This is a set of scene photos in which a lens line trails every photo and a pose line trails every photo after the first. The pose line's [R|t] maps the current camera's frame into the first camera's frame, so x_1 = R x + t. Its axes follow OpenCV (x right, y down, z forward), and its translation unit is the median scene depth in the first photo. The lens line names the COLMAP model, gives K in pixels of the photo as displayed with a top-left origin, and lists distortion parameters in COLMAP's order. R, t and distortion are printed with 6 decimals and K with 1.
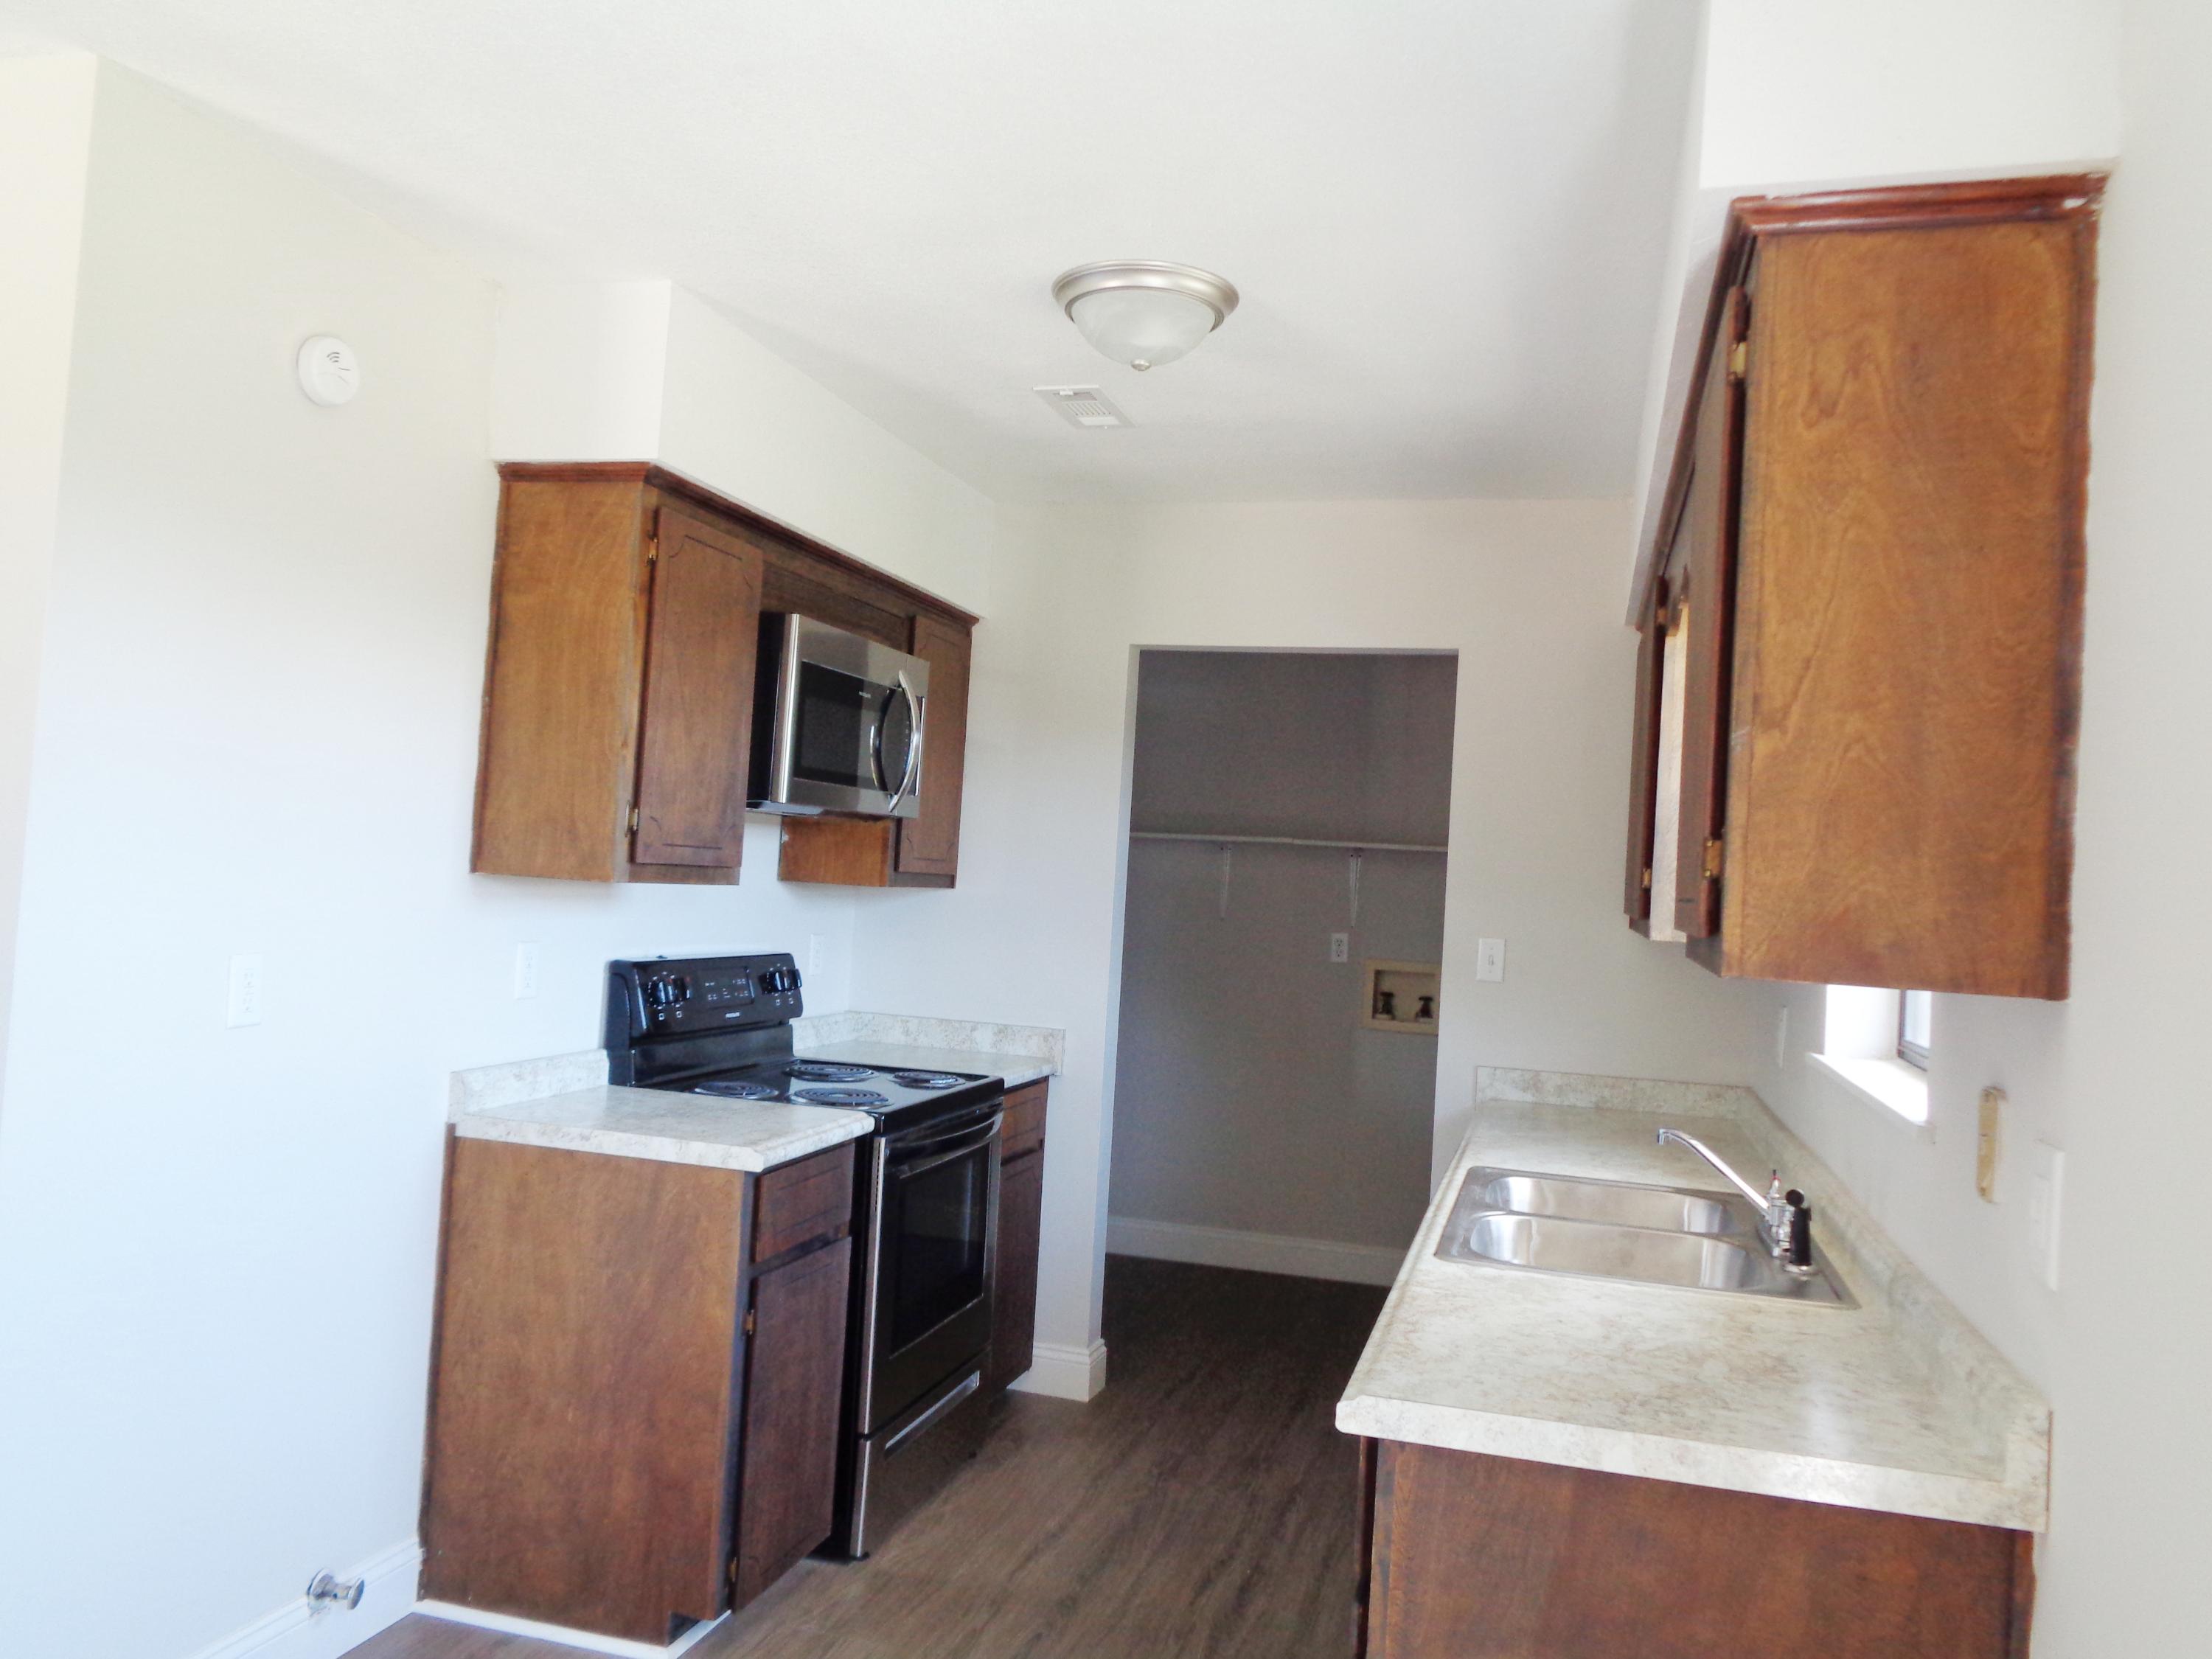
lens RADIAL K [[1659.3, 0, 1098.4], [0, 1659.3, 826.5], [0, 0, 1]] dist [-0.000822, 0.001361]
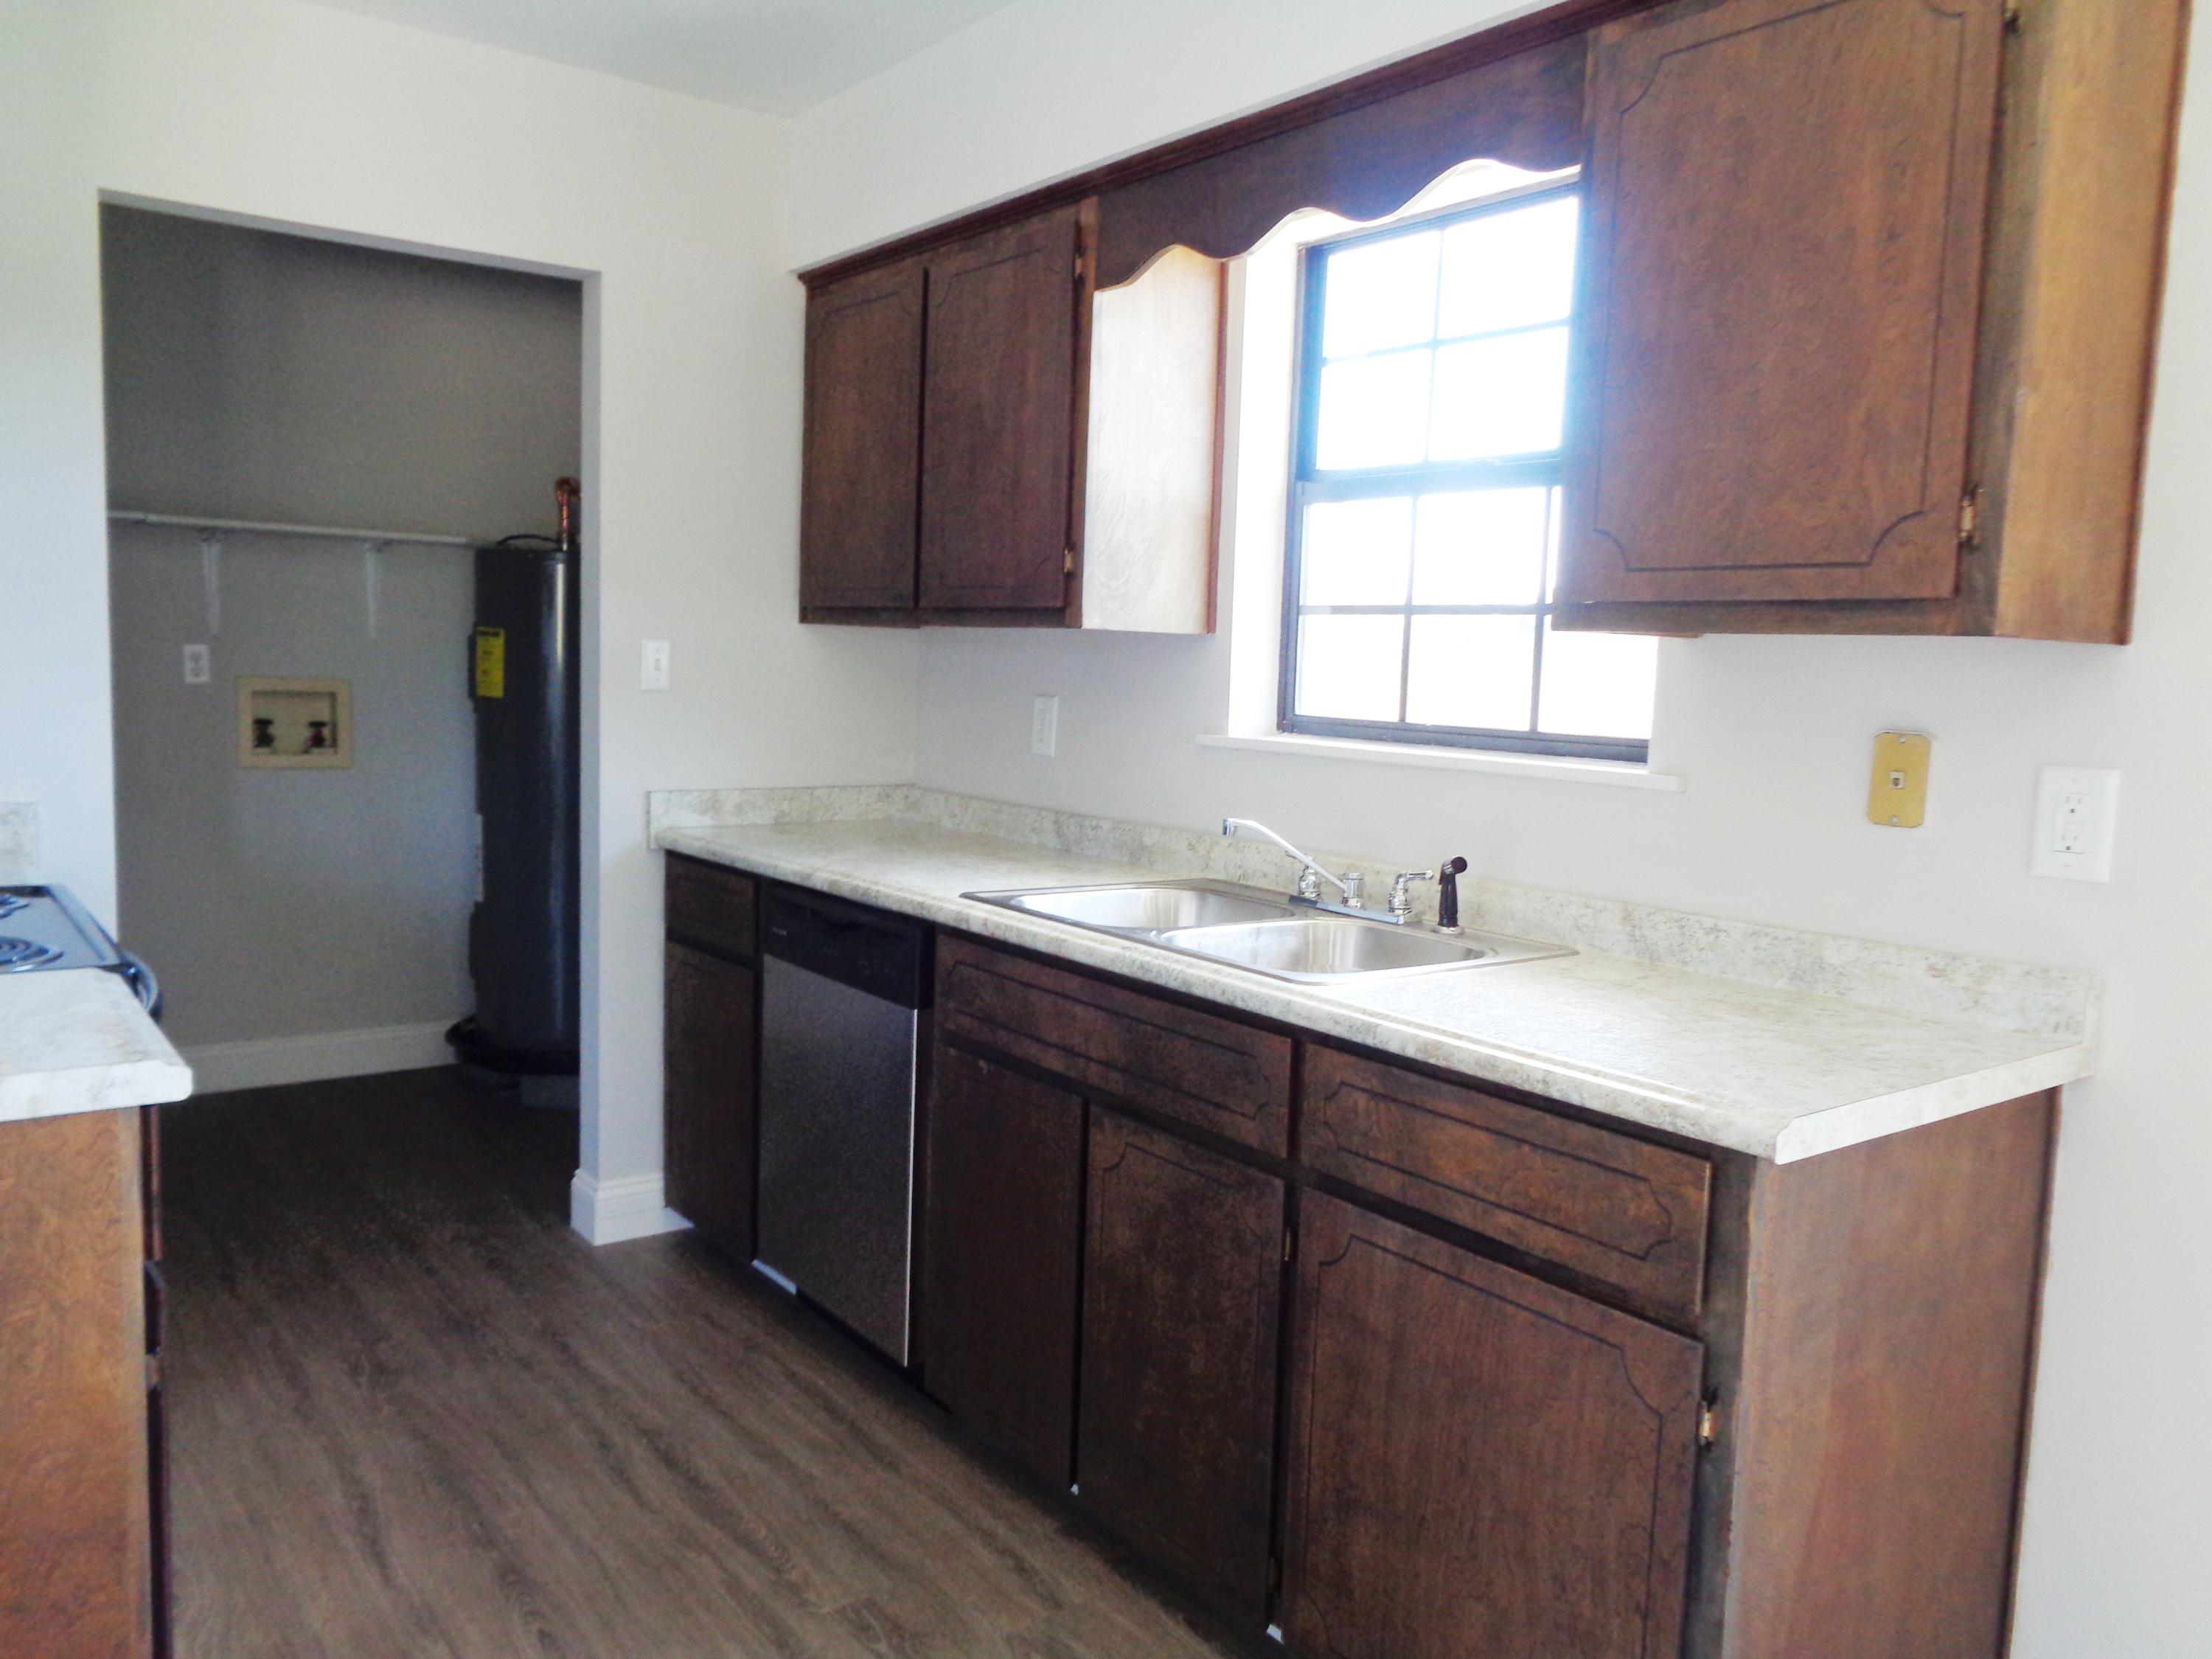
lens RADIAL K [[1659.3, 0, 1098.4], [0, 1659.3, 826.5], [0, 0, 1]] dist [-0.000822, 0.001361]
pose [[0.599520, -0.115685, 0.791955, -0.319254], [-0.024536, 0.986377, 0.162659, 0.019807], [-0.799984, -0.116949, 0.588514, 0.332967]]
